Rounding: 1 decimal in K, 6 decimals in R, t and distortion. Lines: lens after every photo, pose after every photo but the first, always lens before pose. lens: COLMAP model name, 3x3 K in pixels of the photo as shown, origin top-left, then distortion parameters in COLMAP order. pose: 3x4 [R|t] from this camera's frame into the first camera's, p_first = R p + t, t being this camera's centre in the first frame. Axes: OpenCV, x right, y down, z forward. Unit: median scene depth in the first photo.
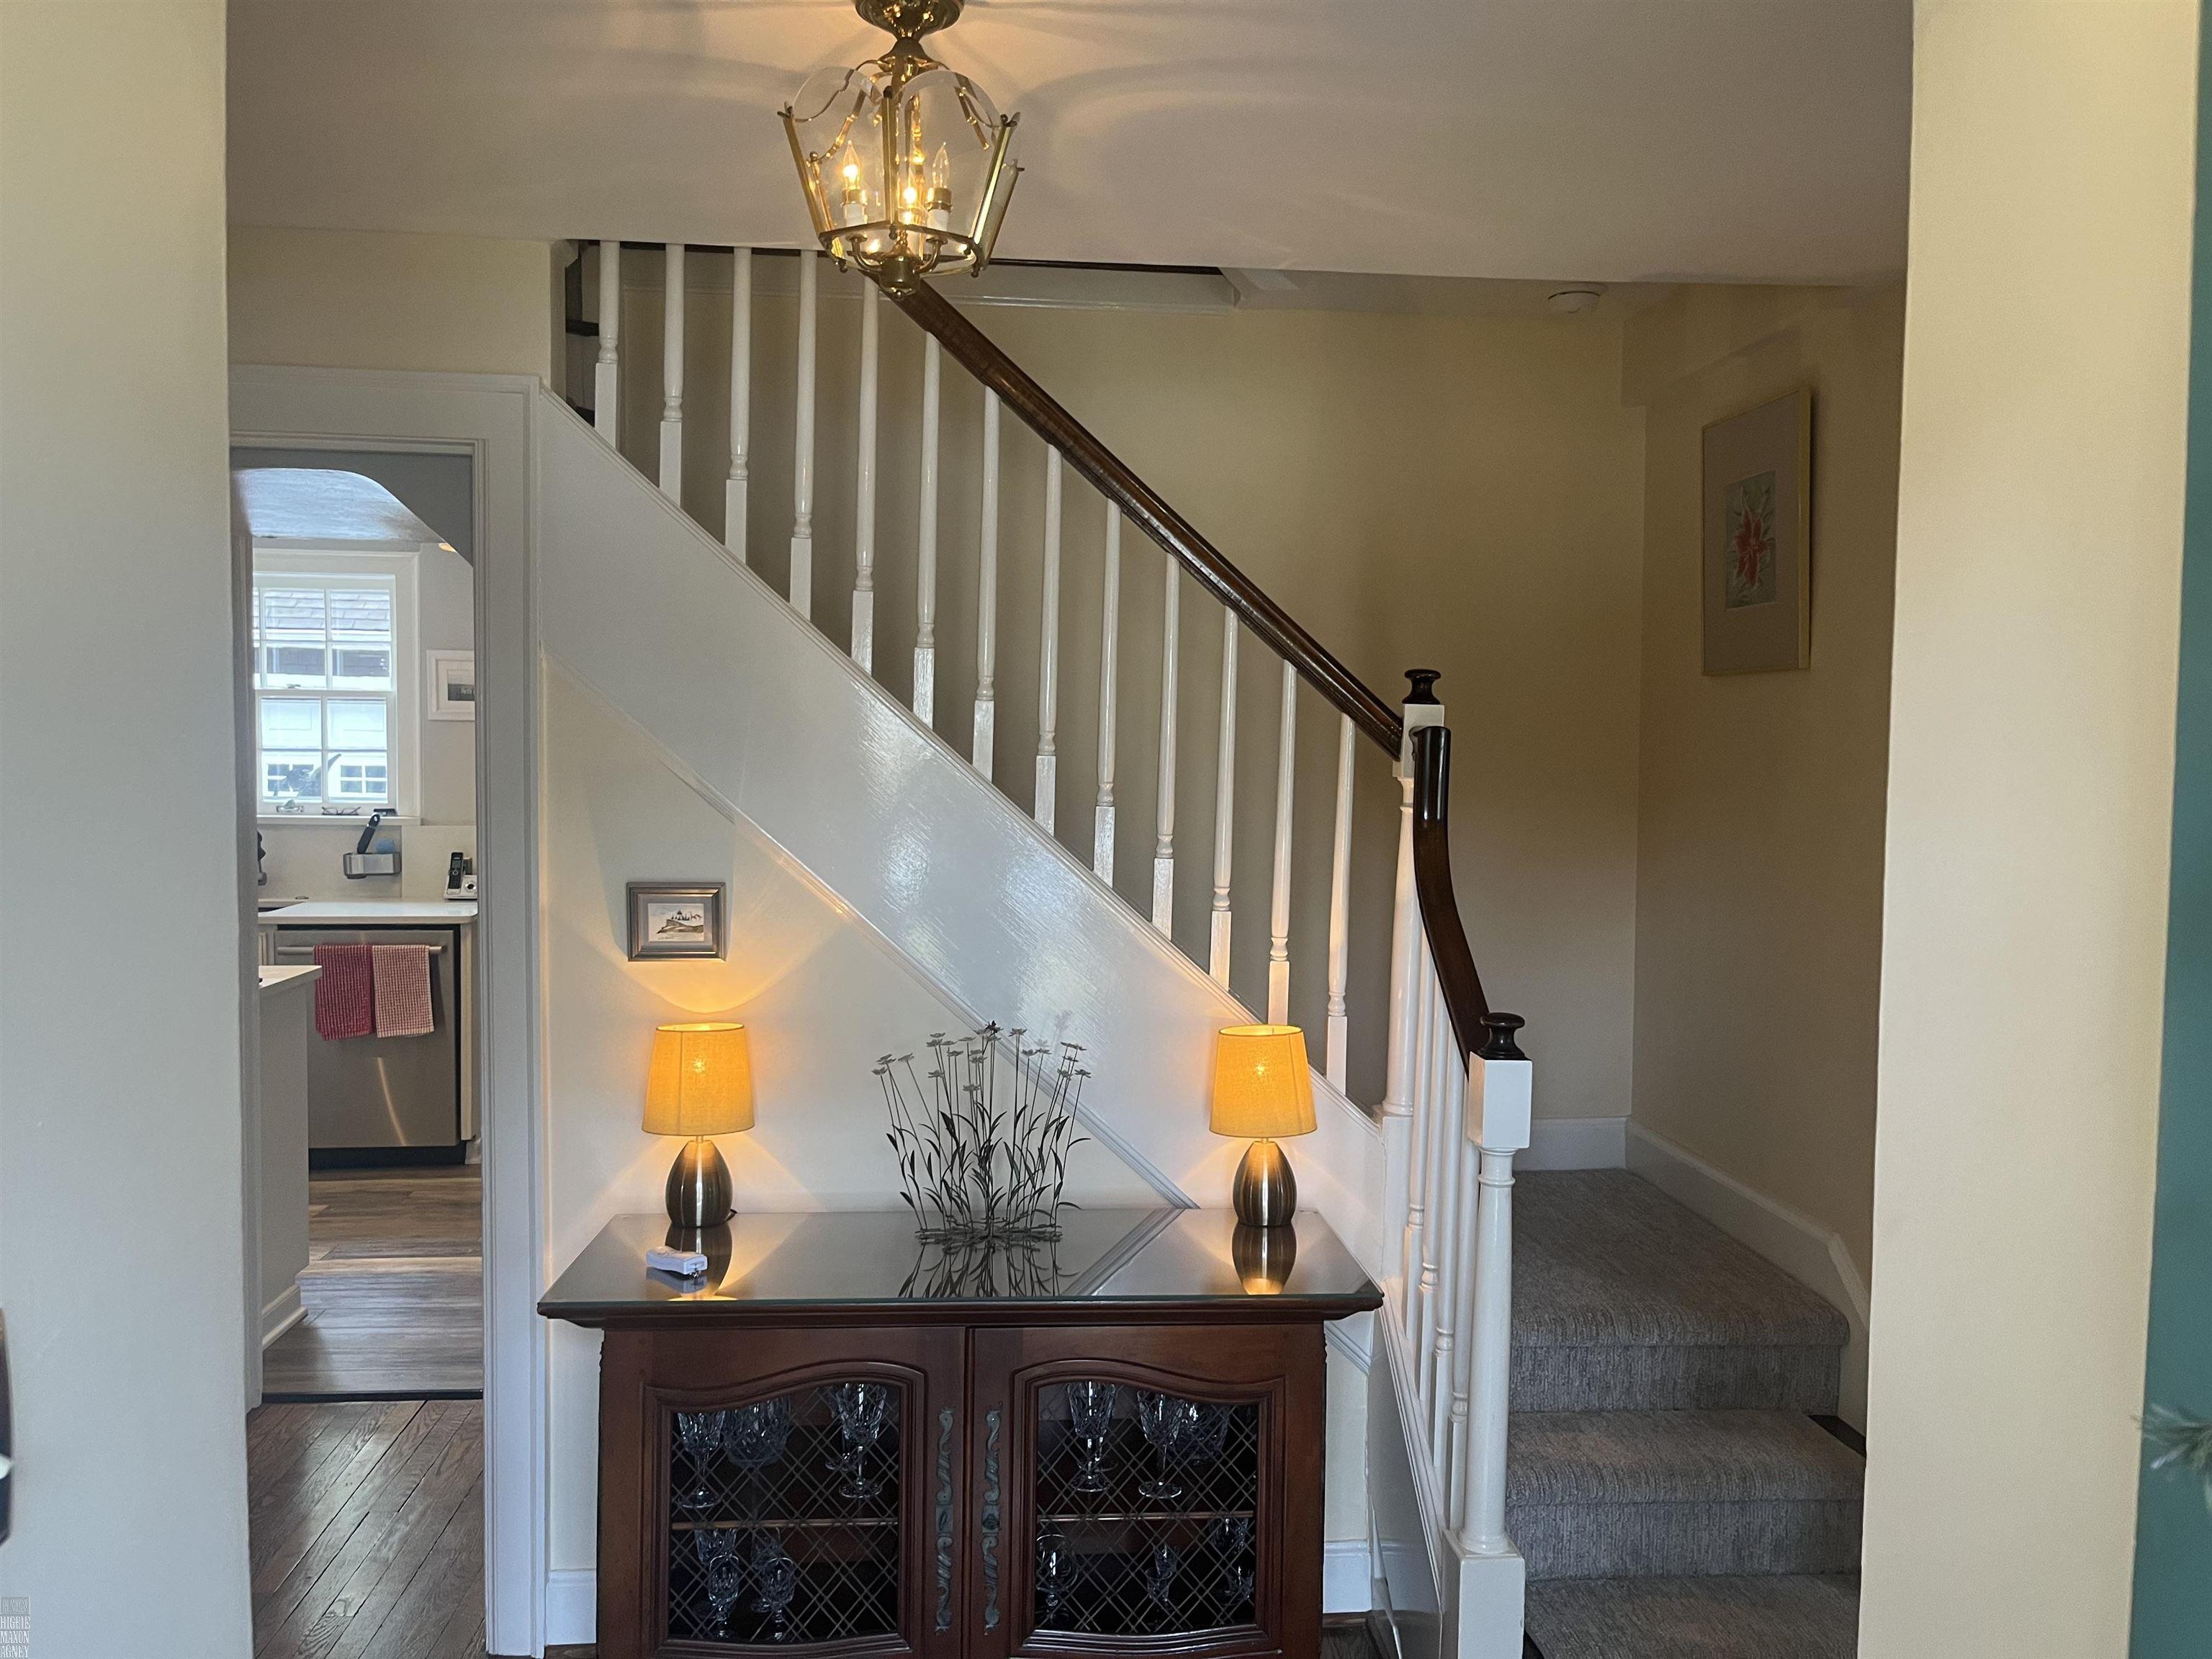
lens RADIAL K [[1685.2, 0, 1108.9], [0, 1685.2, 835.3], [0, 0, 1]] dist [0.010819, 0.001587]
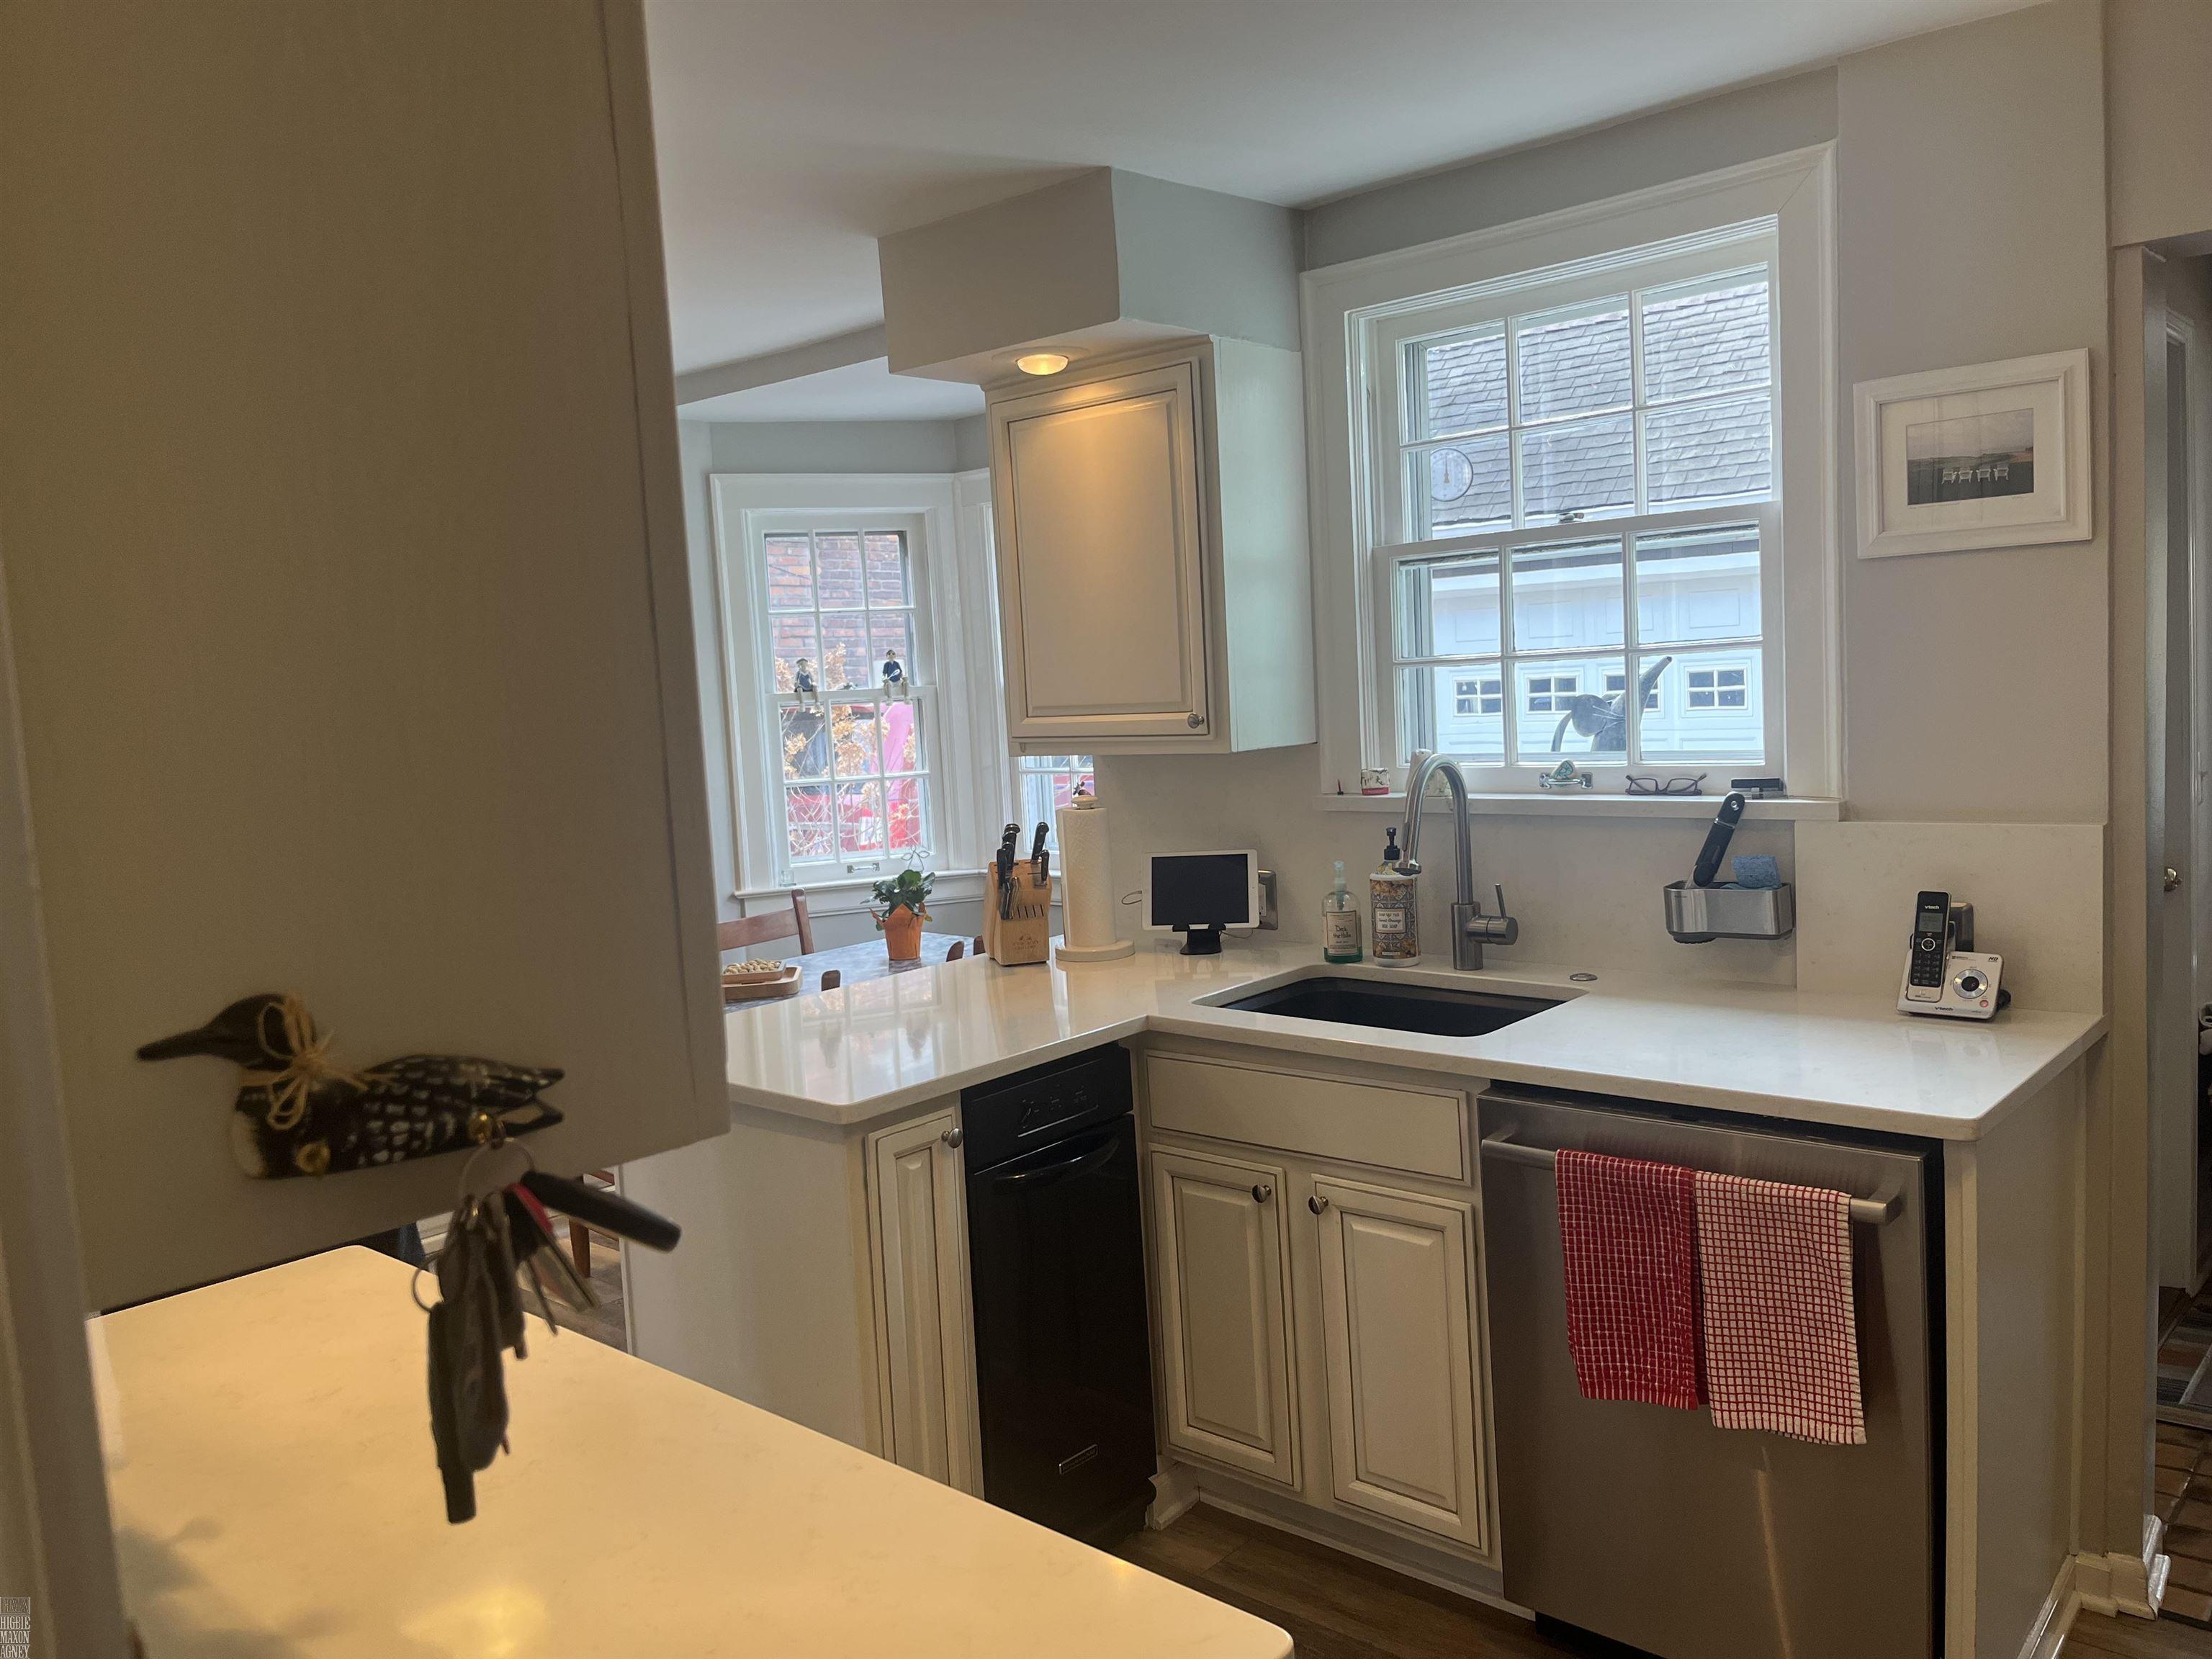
lens RADIAL K [[1685.2, 0, 1107.7], [0, 1685.2, 831.7], [0, 0, 1]] dist [0.010819, 0.001587]
pose [[0.678401, 0.016332, -0.734510, -0.228683], [0.026905, 0.998530, 0.047052, -0.027425], [0.734199, -0.051682, 0.676964, 0.595207]]
